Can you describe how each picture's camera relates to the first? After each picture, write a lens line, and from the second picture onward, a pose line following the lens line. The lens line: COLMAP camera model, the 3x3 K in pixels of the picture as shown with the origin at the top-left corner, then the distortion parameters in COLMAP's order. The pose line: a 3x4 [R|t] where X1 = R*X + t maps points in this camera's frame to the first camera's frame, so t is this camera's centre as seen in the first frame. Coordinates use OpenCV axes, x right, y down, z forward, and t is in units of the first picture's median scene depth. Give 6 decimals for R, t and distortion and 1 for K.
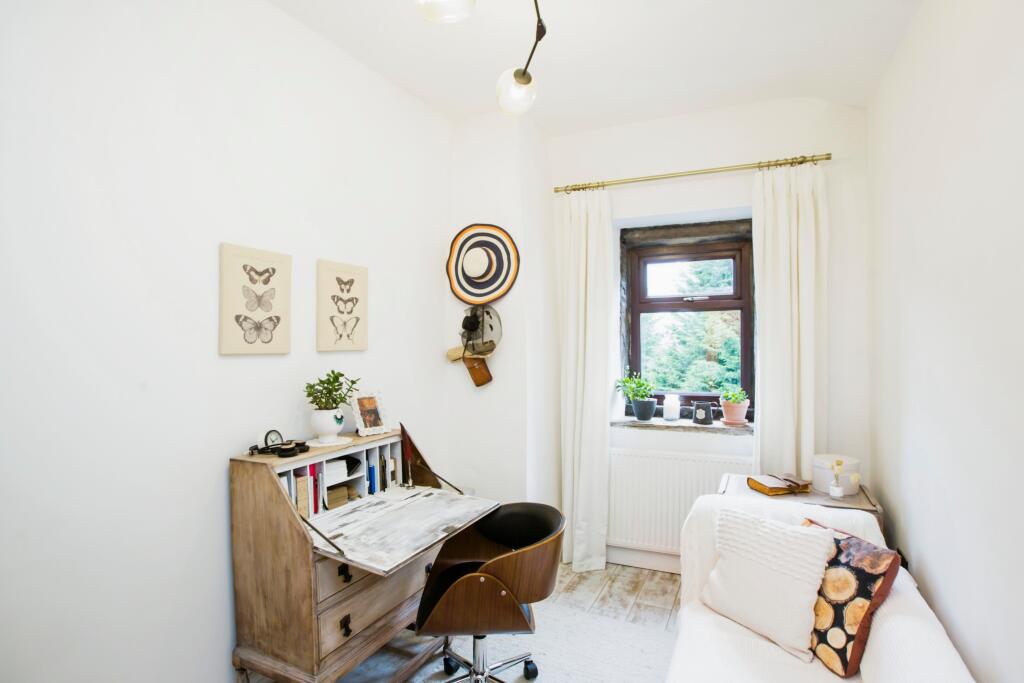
lens RADIAL K [[496.2, 0, 541.0], [0, 496.2, 353.3], [0, 0, 1]] dist [-0.006873, 0.001638]
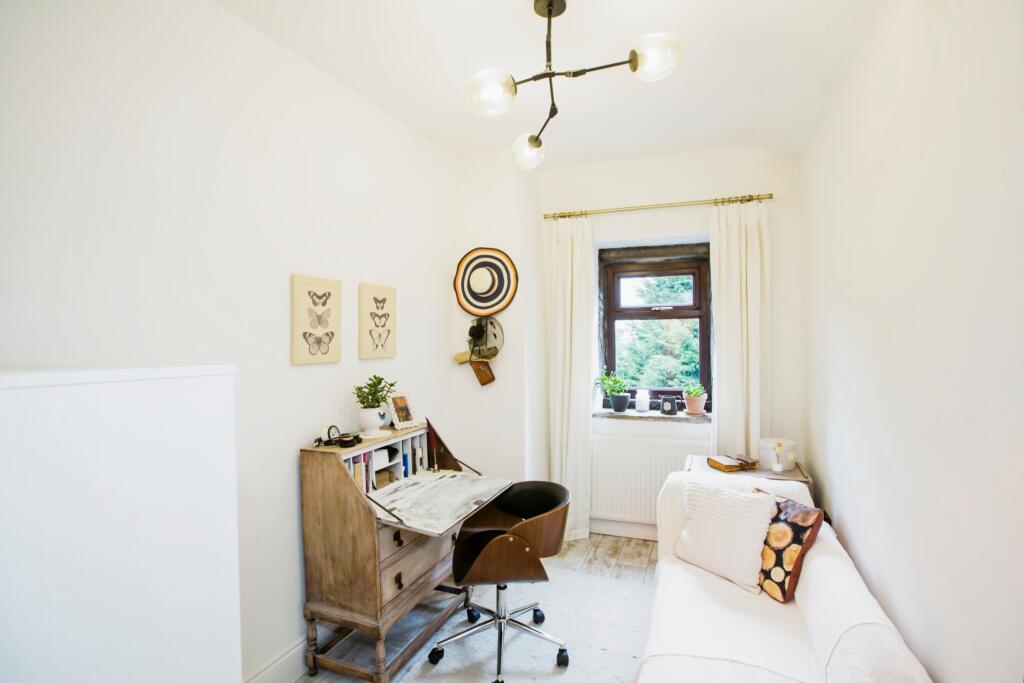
lens RADIAL K [[517.7, 0, 510.6], [0, 517.7, 341.0], [0, 0, 1]] dist [-0.000621, -0.001433]
pose [[0.998141, -0.005468, 0.060696, -0.157995], [0.005205, 0.999976, 0.004497, -0.051236], [-0.060719, -0.004173, 0.998146, -0.270233]]
